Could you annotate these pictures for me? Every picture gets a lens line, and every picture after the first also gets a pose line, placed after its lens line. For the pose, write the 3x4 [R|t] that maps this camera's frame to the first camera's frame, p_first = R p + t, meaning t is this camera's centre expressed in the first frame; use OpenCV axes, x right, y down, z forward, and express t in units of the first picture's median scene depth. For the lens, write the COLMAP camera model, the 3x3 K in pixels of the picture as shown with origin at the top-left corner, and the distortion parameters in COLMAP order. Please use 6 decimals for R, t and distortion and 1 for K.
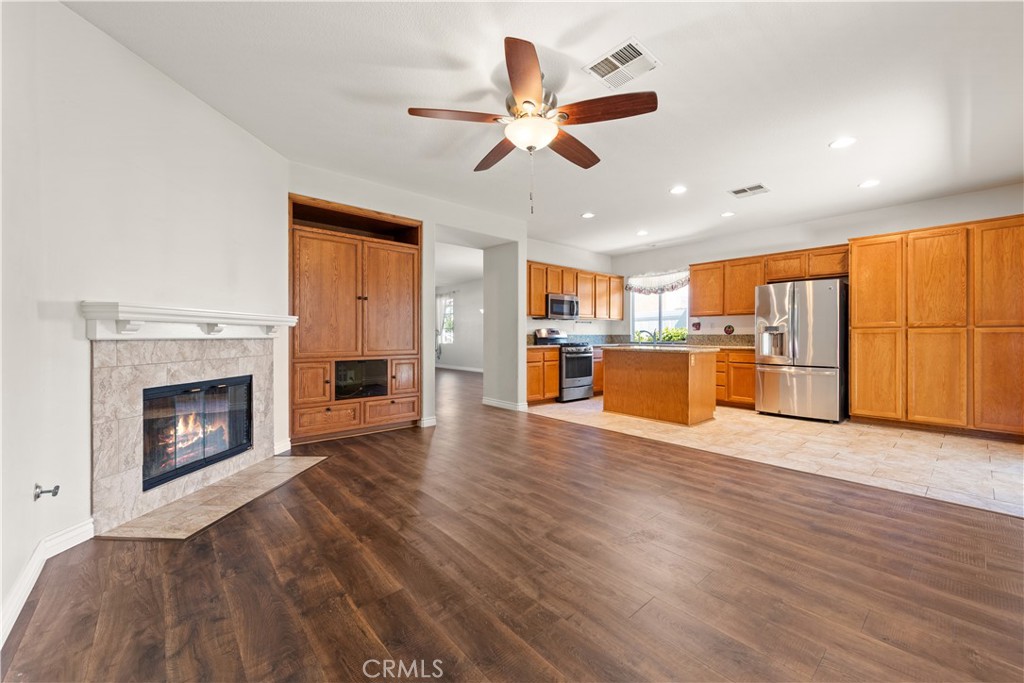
lens RADIAL K [[398.0, 0, 508.9], [0, 398.0, 336.3], [0, 0, 1]] dist [-0.000516, 0.000169]
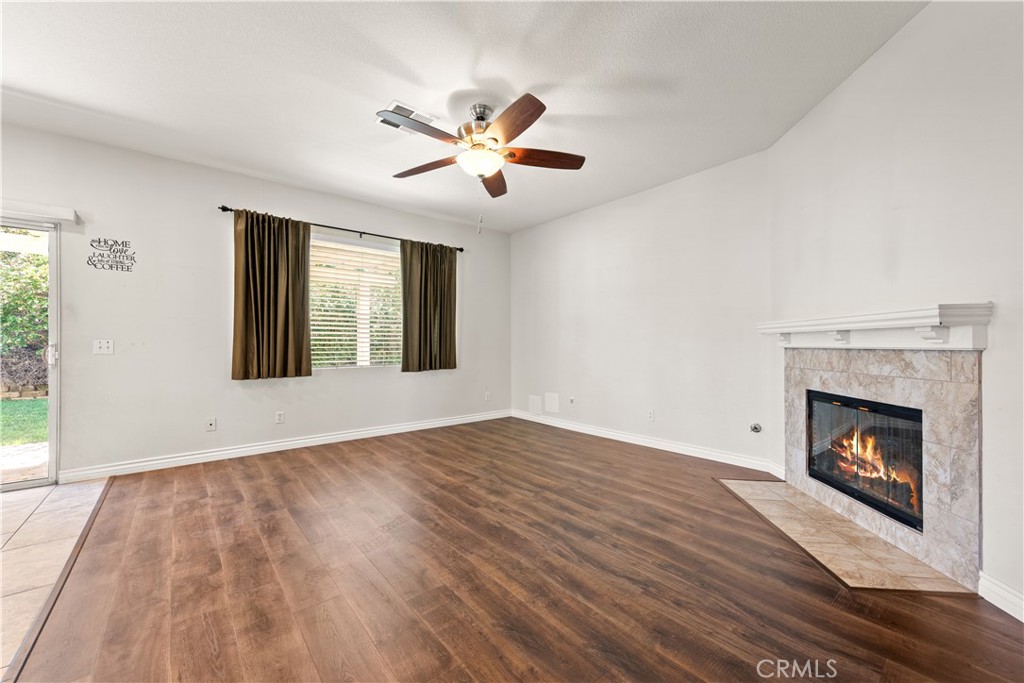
lens RADIAL K [[398.0, 0, 510.4], [0, 398.0, 343.8], [0, 0, 1]] dist [-0.000516, 0.000169]
pose [[-0.999741, 0.001012, 0.022758, -0.048075], [0.001051, 0.999998, 0.001726, -0.006598], [-0.022756, 0.001750, -0.999740, 2.009754]]
